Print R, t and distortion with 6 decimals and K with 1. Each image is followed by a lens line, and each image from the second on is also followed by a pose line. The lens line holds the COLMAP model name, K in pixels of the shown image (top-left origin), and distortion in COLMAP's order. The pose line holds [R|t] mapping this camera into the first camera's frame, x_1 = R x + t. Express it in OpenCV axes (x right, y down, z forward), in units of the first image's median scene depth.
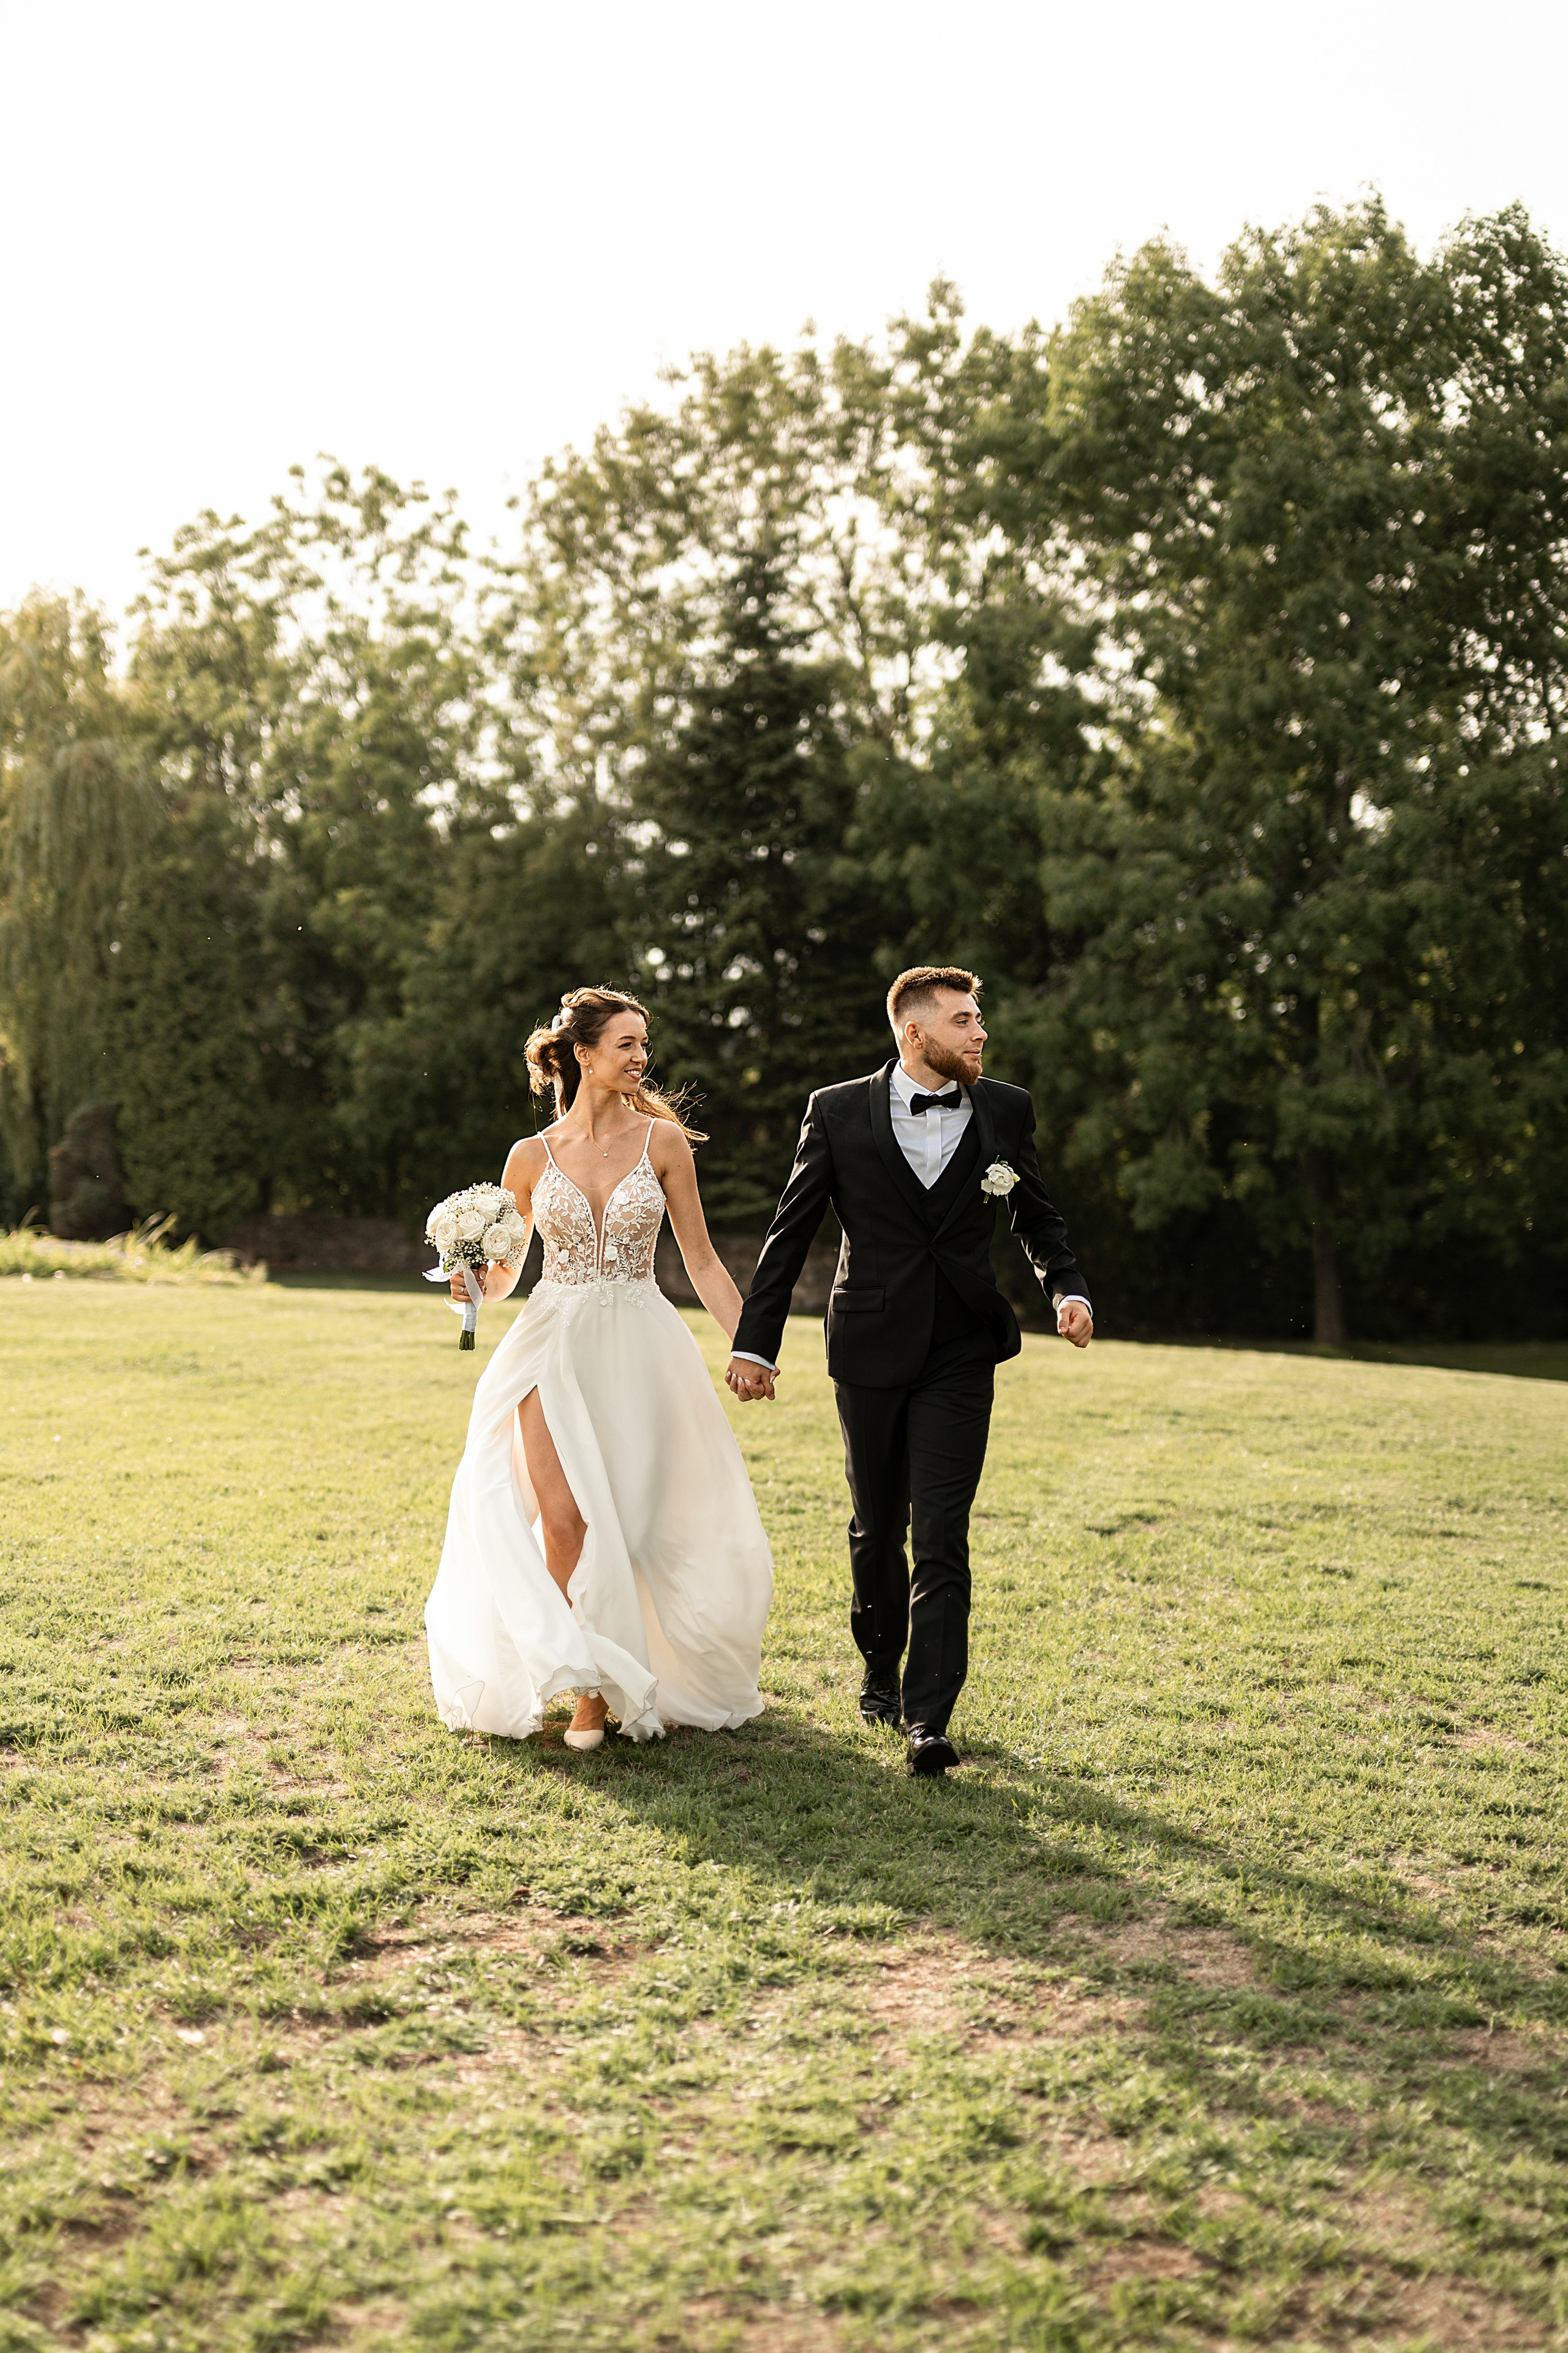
lens RADIAL K [[3580.2, 0, 784.6], [0, 3580.2, 1225.4], [0, 0, 1]] dist [0.000744, -0.036820]
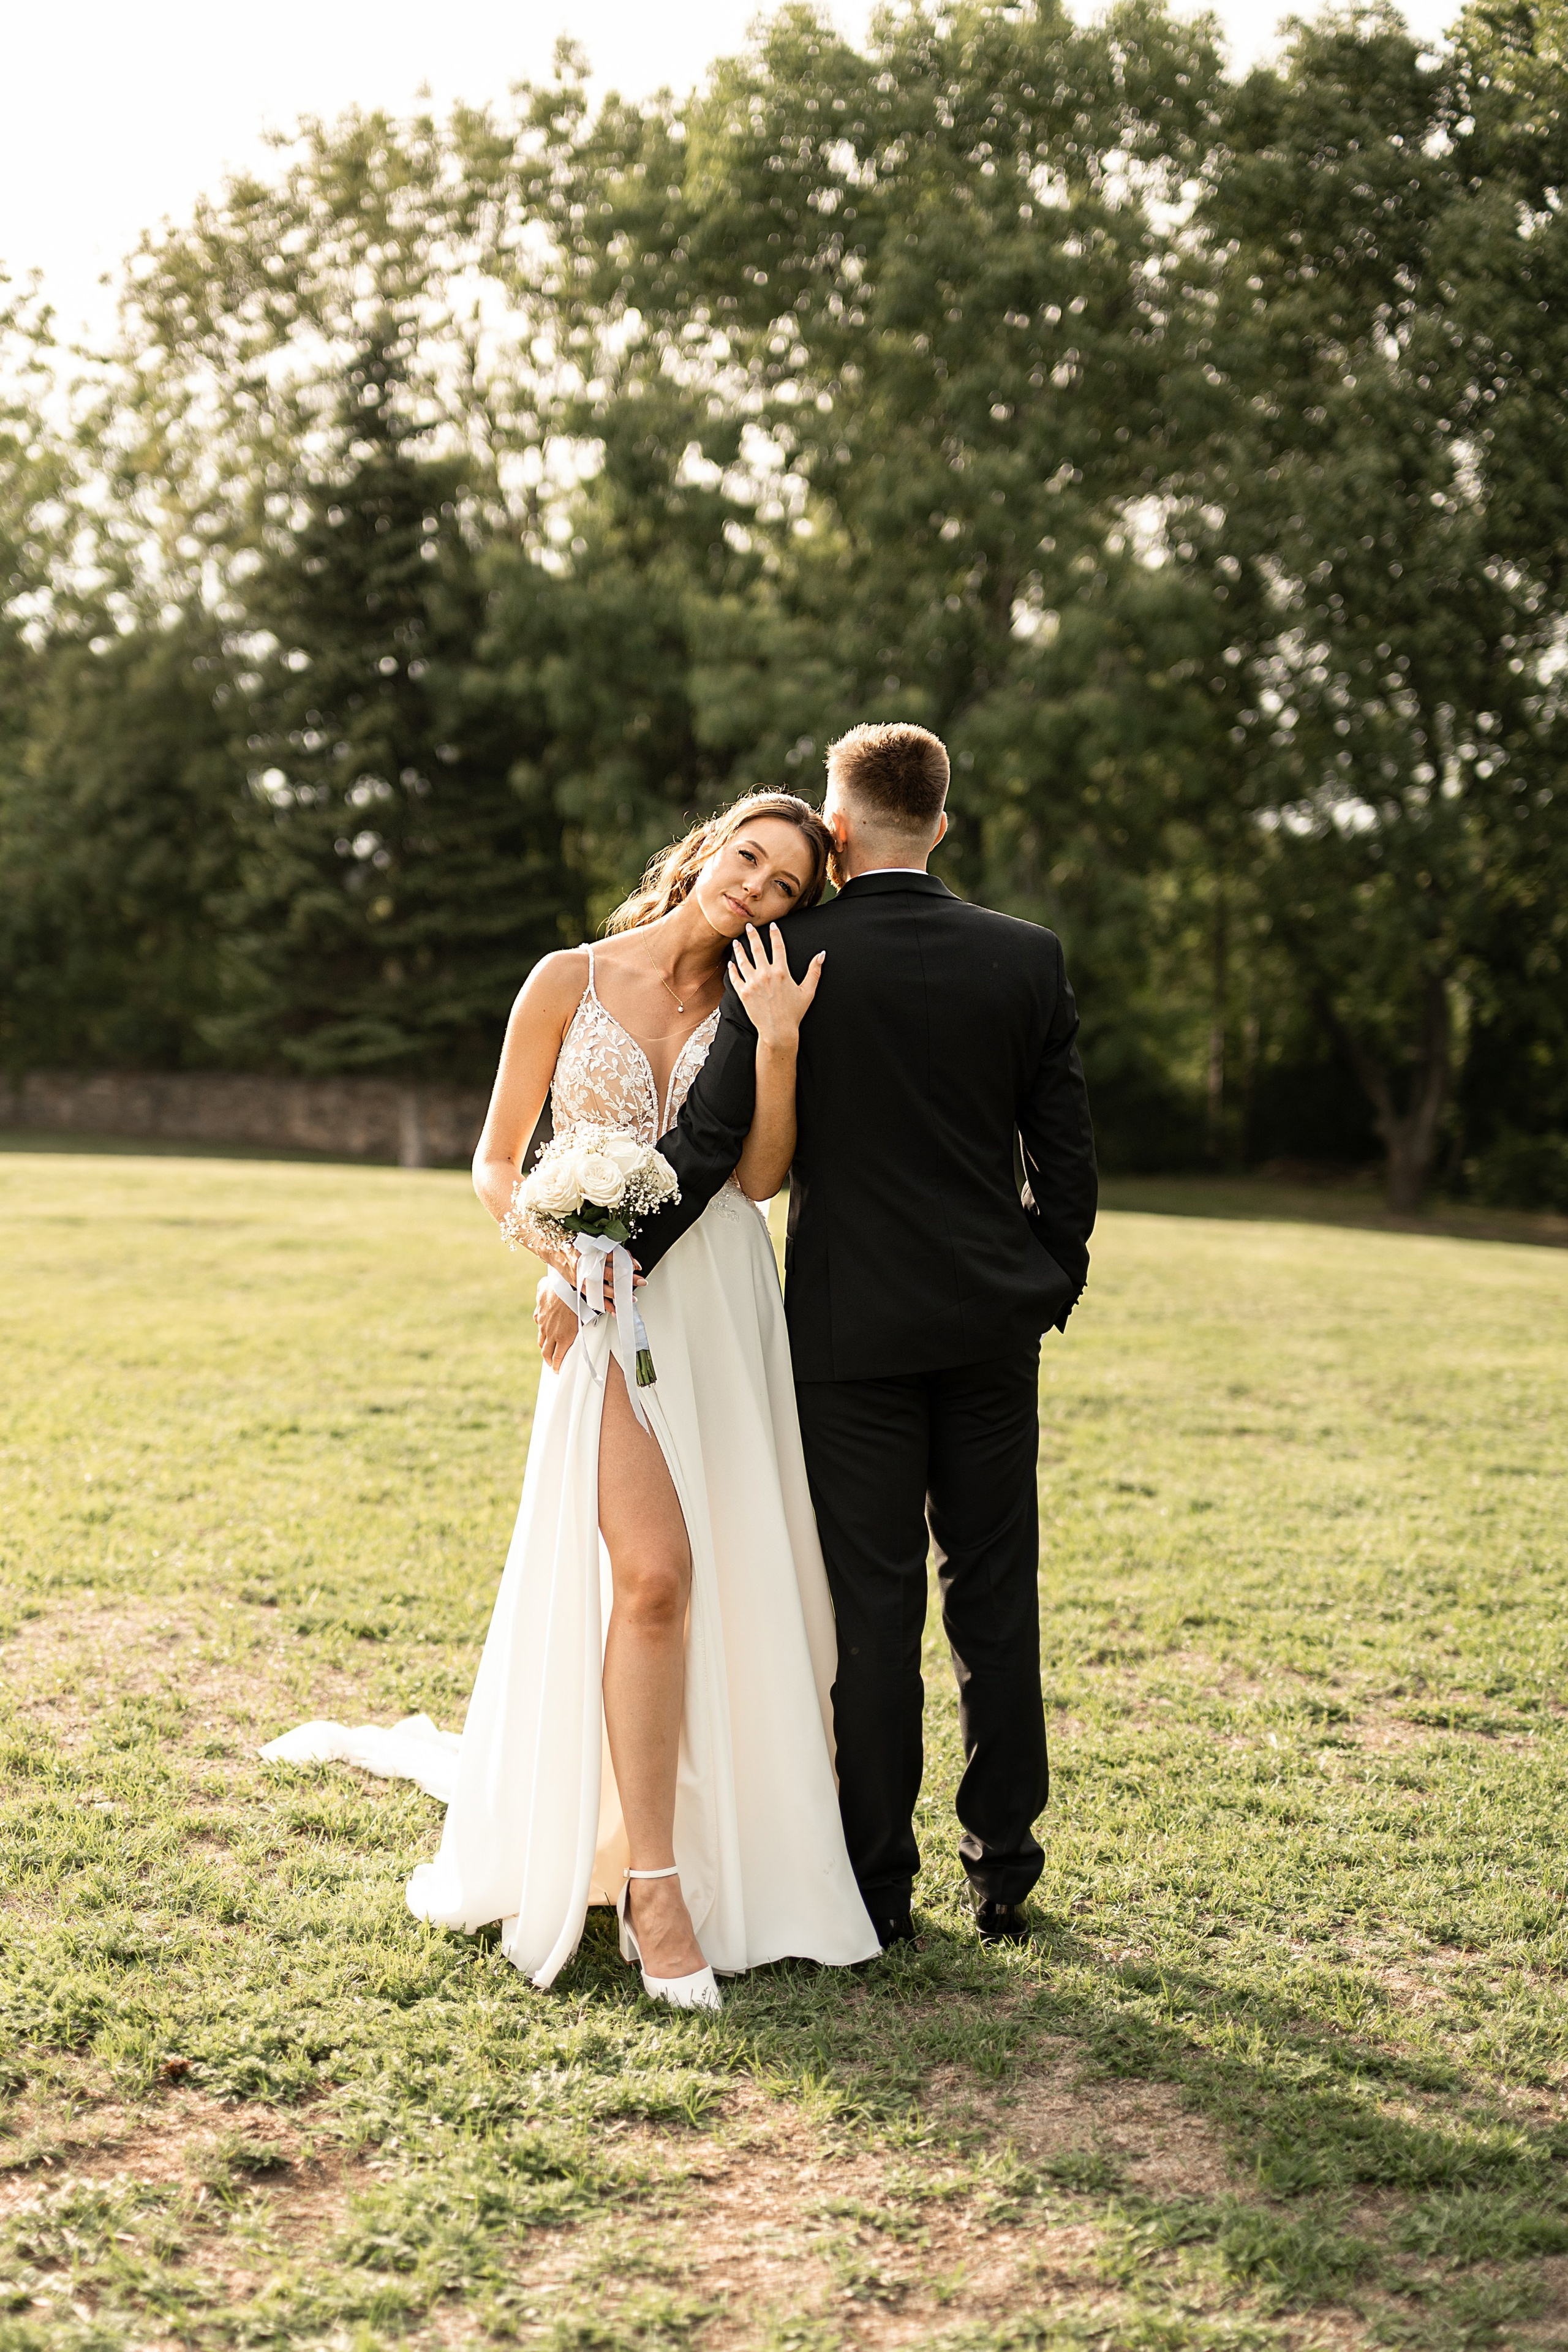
lens RADIAL K [[3716.5, 0, 776.2], [0, 3716.5, 1321.4], [0, 0, 1]] dist [-0.018784, 0.021209]
pose [[0.995156, -0.023095, 0.095557, -0.001809], [0.016389, 0.997385, 0.070382, -0.000780], [-0.096933, -0.068475, 0.992933, 0.023644]]
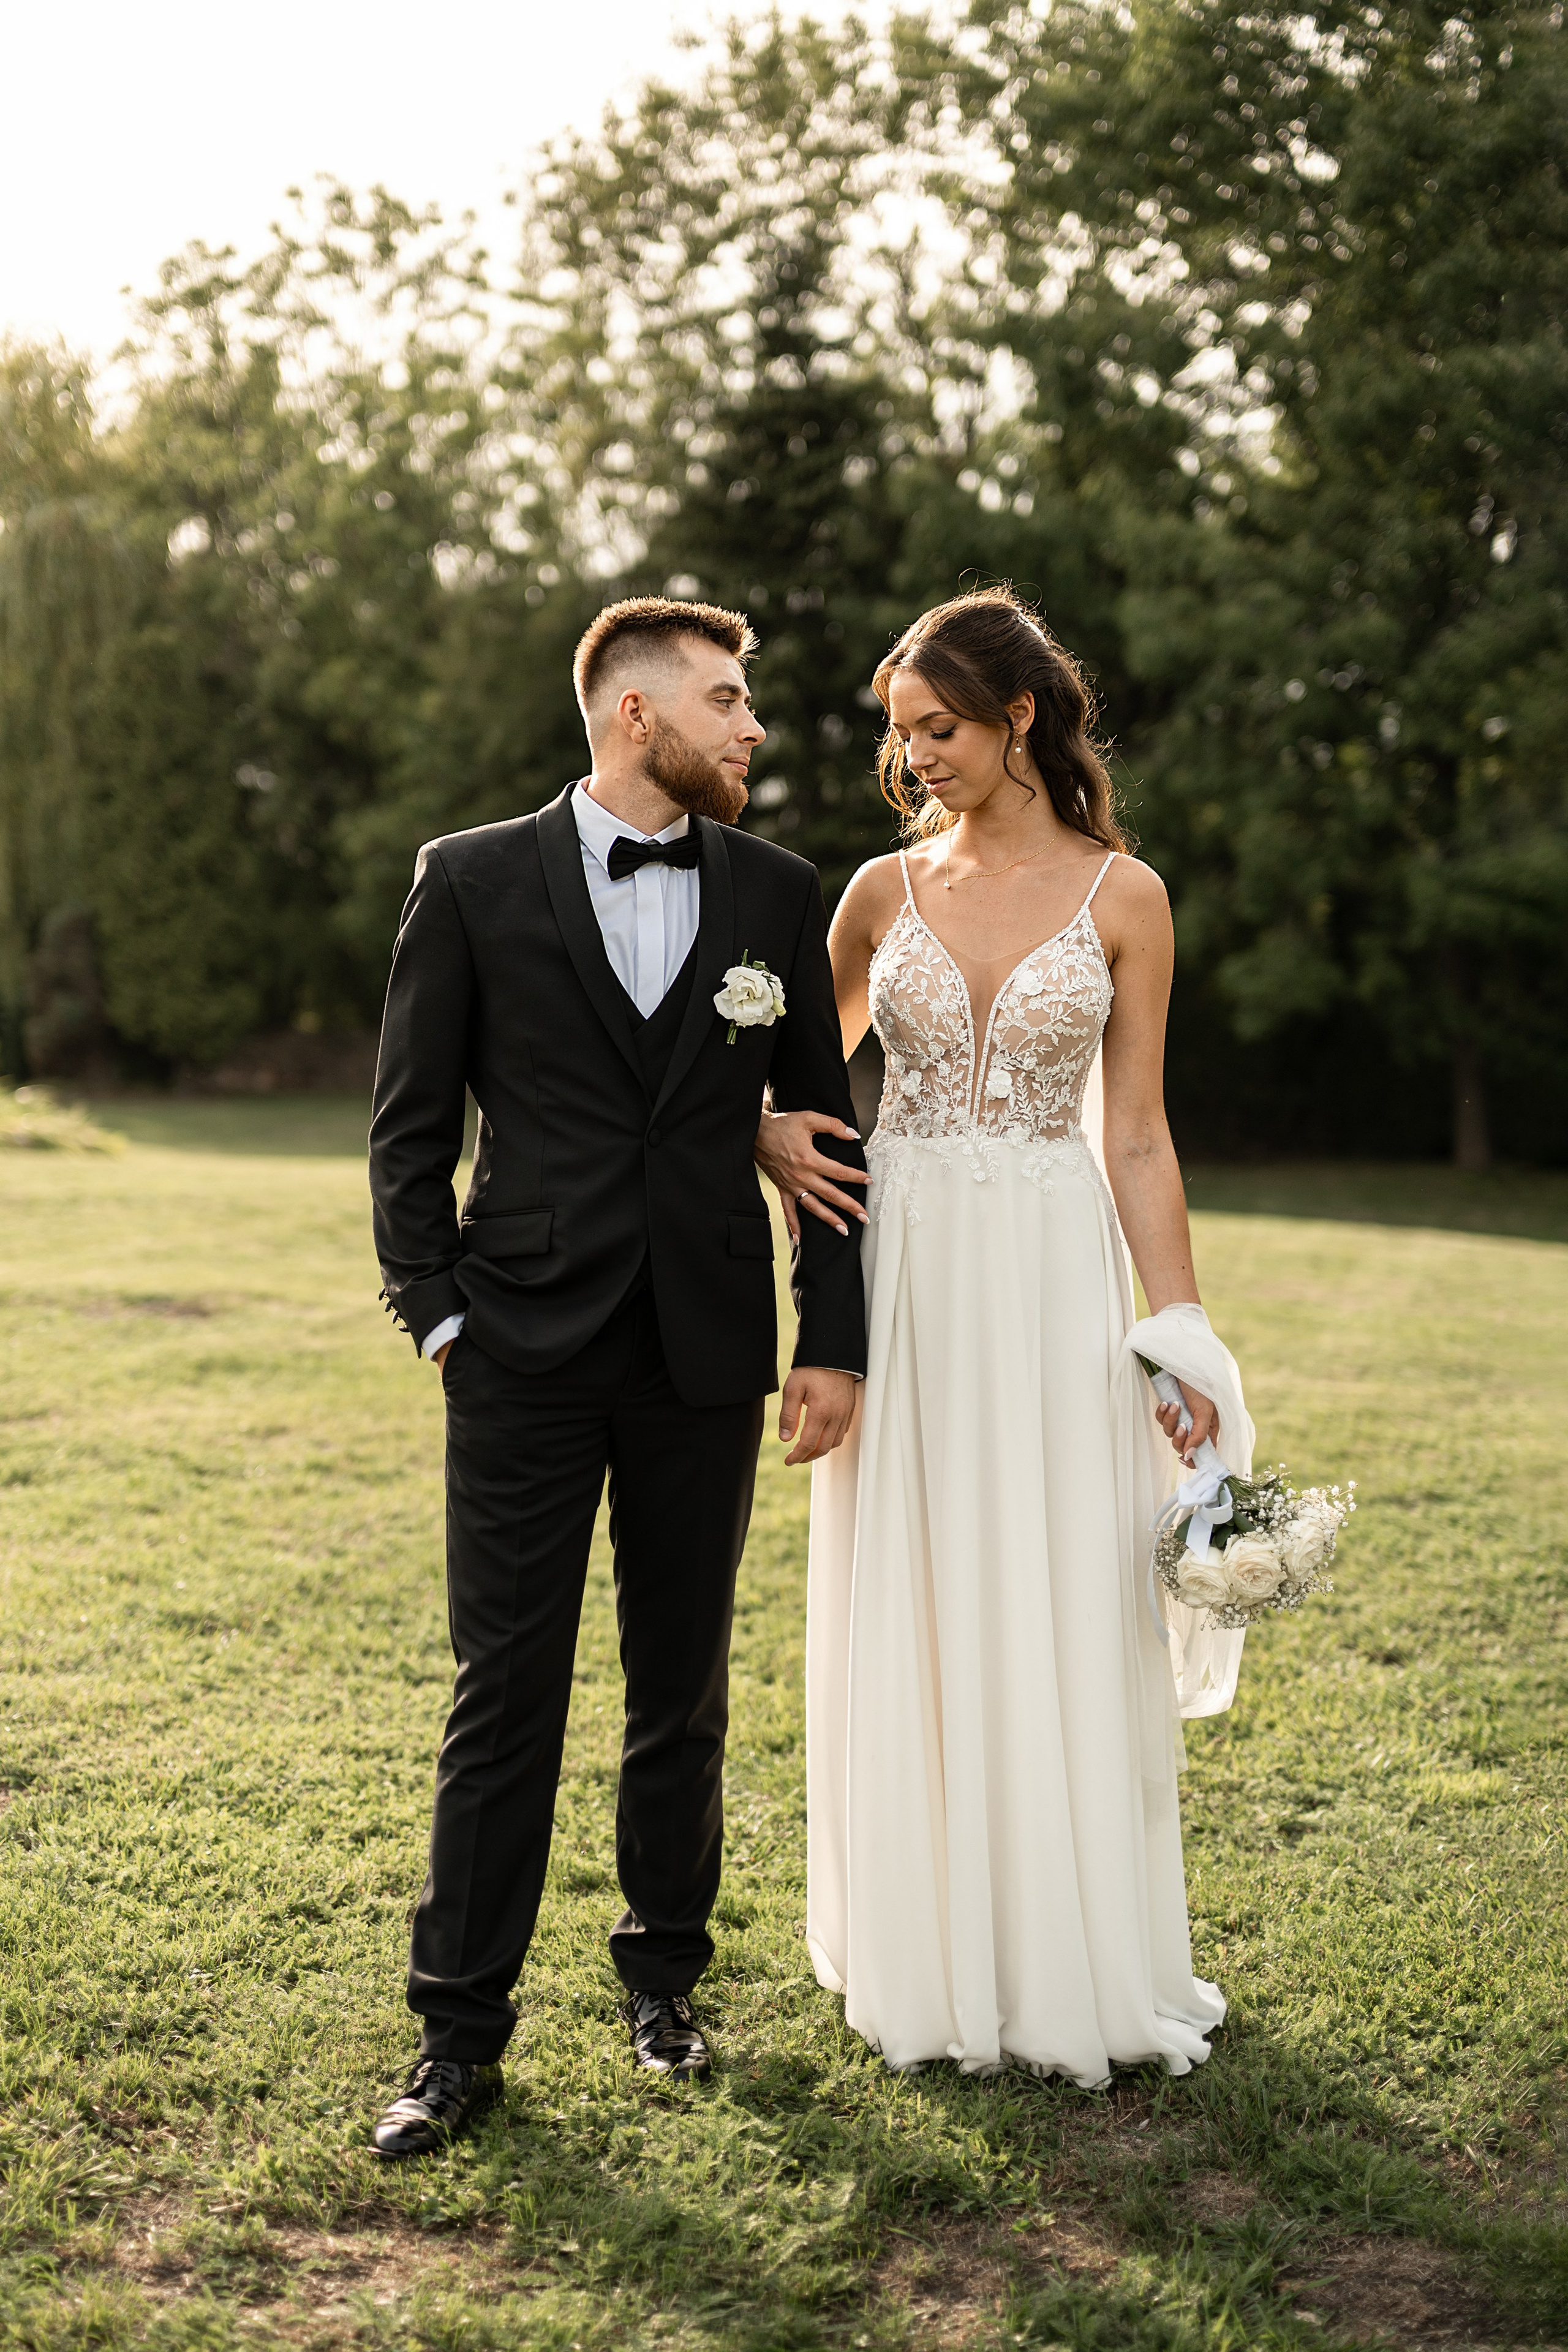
lens RADIAL K [[3401.5, 0, 784.0], [0, 3401.5, 1176.0], [0, 0, 1]] dist [0.012252, -0.030753]
pose [[0.998866, -0.011704, -0.046160, 0.024724], [0.013738, 0.998937, 0.044001, -0.002809], [0.045596, -0.044585, 0.997965, 0.175094]]
